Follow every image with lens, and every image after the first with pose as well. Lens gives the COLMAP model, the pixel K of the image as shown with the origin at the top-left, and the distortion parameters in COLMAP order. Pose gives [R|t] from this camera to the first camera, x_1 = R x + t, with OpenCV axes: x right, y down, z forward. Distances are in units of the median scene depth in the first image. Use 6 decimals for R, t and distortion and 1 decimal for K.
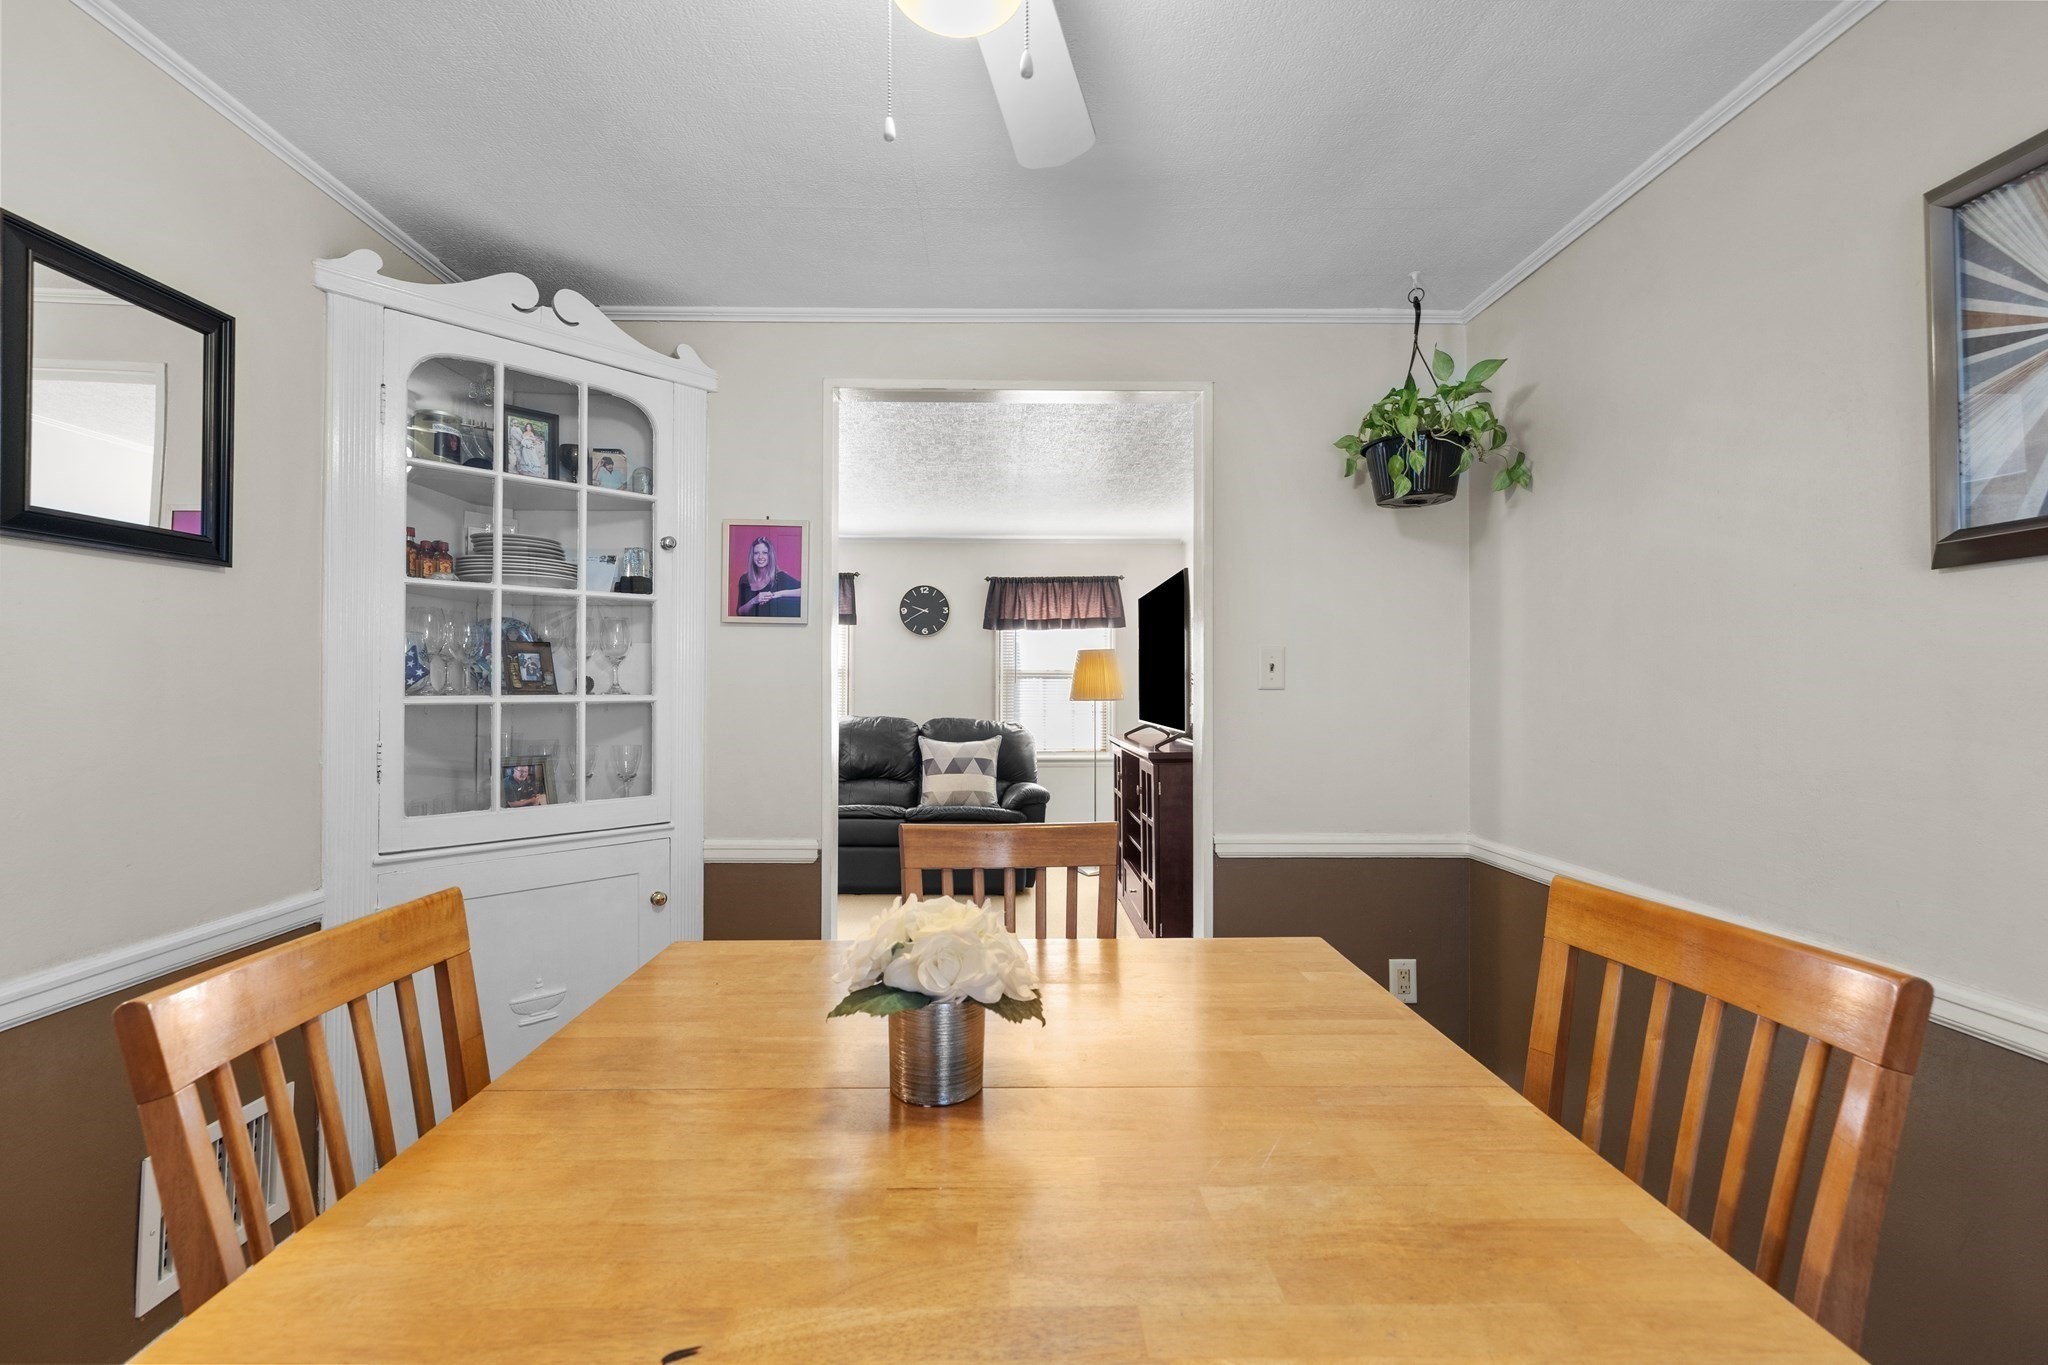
lens RADIAL K [[870.5, 0, 1013.6], [0, 870.5, 679.0], [0, 0, 1]] dist [-0.000533, -0.000292]
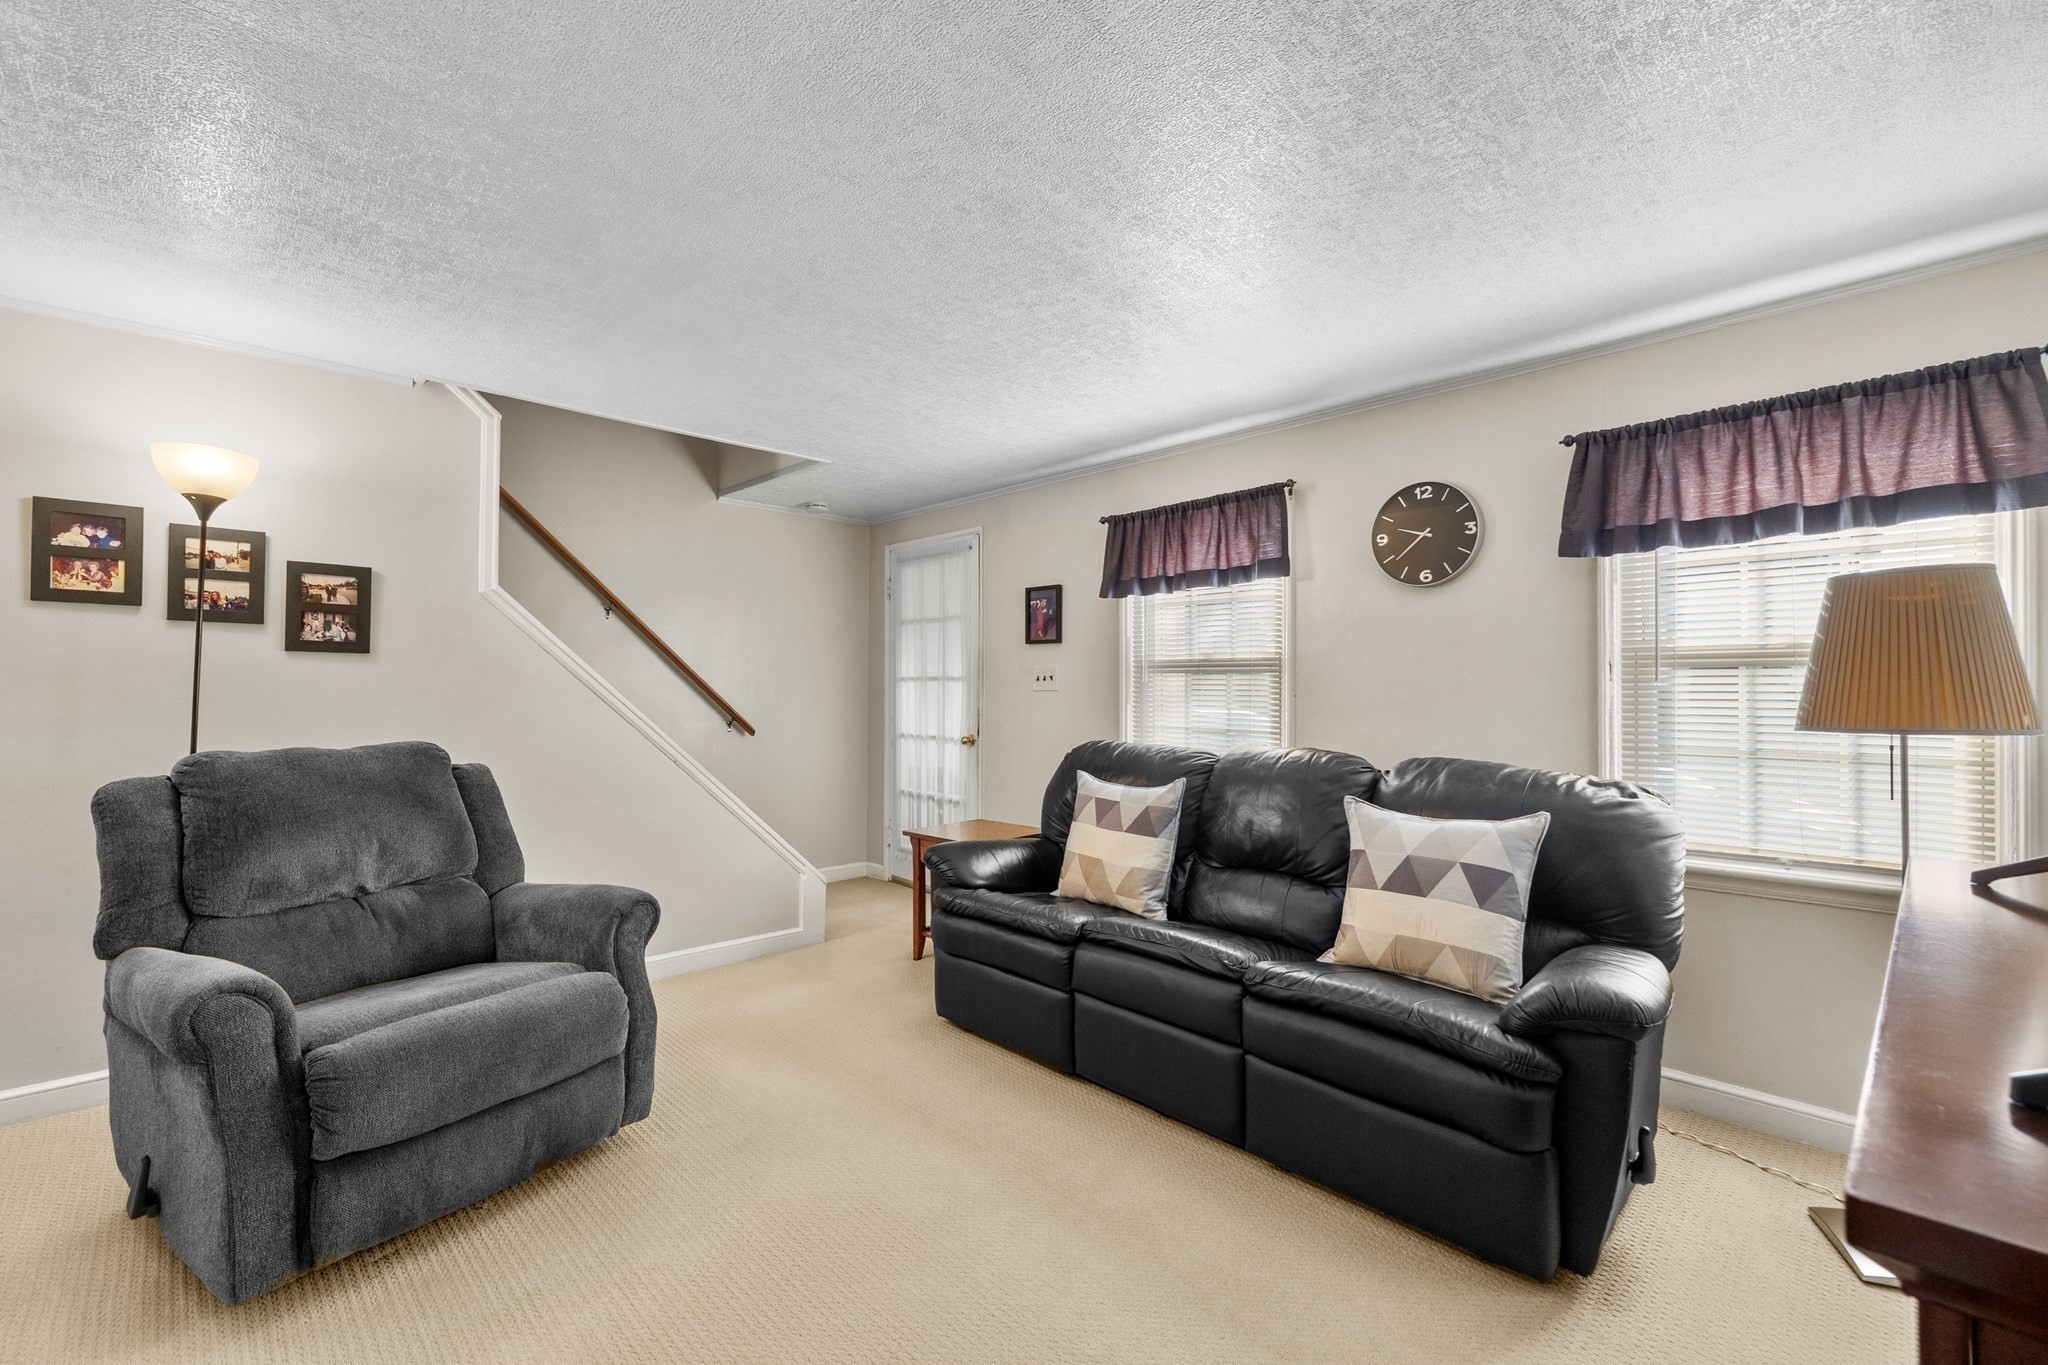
lens RADIAL K [[870.5, 0, 1018.8], [0, 870.5, 679.3], [0, 0, 1]] dist [-0.000533, -0.000292]
pose [[0.652299, -0.010633, -0.757887, 0.284301], [0.004630, 0.999939, -0.010044, 0.014898], [0.757948, 0.003043, 0.652308, 1.236848]]
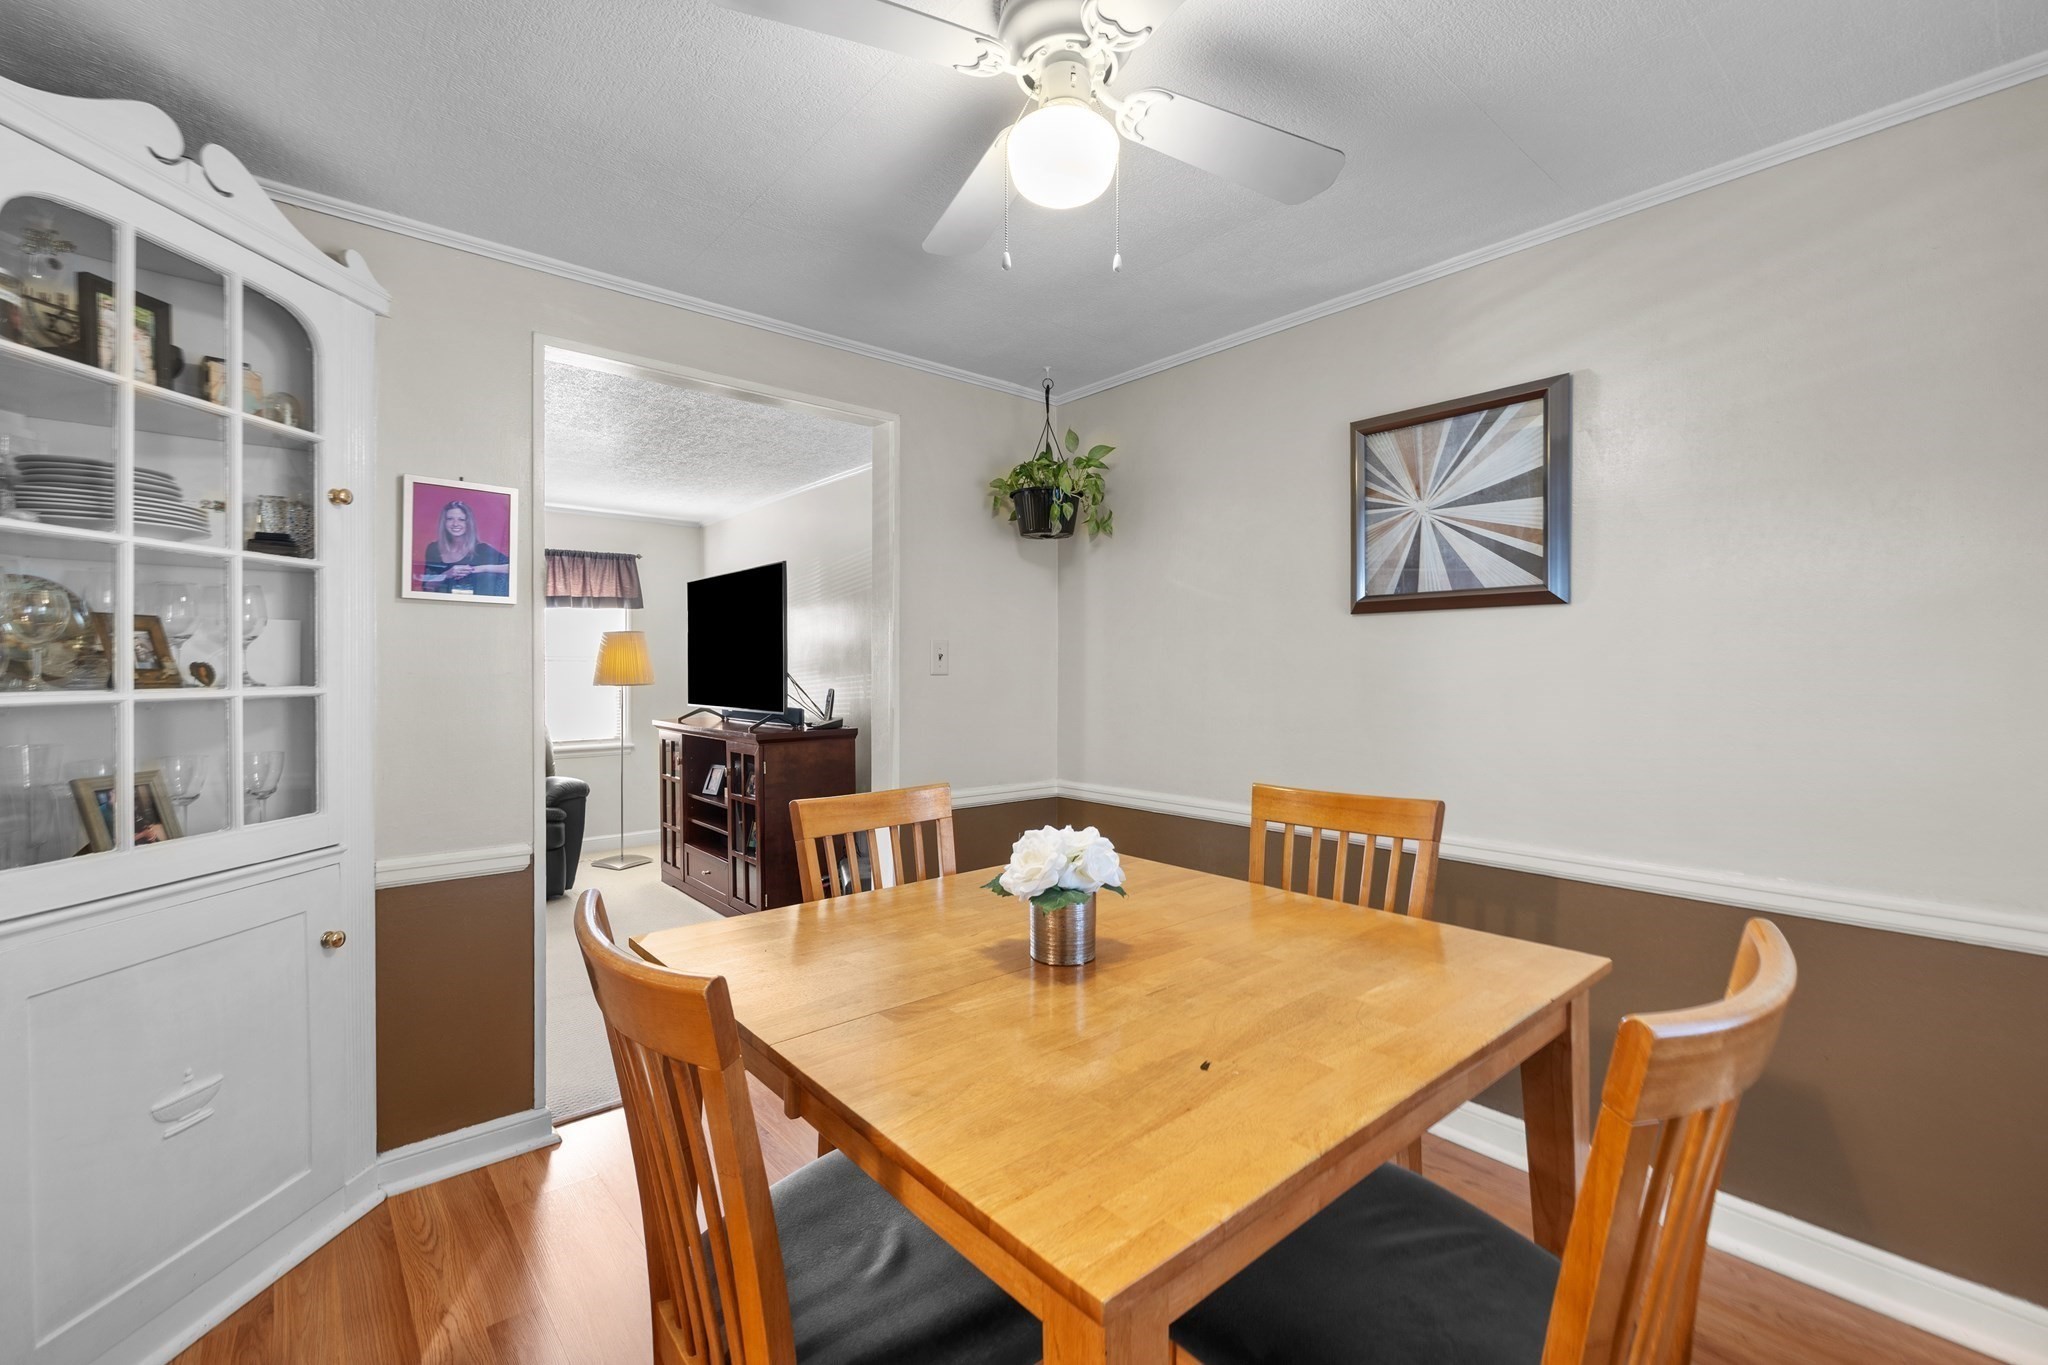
lens RADIAL K [[870.5, 0, 1022.7], [0, 870.5, 675.3], [0, 0, 1]] dist [-0.000533, -0.000292]
pose [[0.766416, -0.005331, 0.642322, -0.411751], [-0.006014, 0.999862, 0.015475, -0.007292], [-0.642316, -0.015723, 0.766279, -0.019599]]
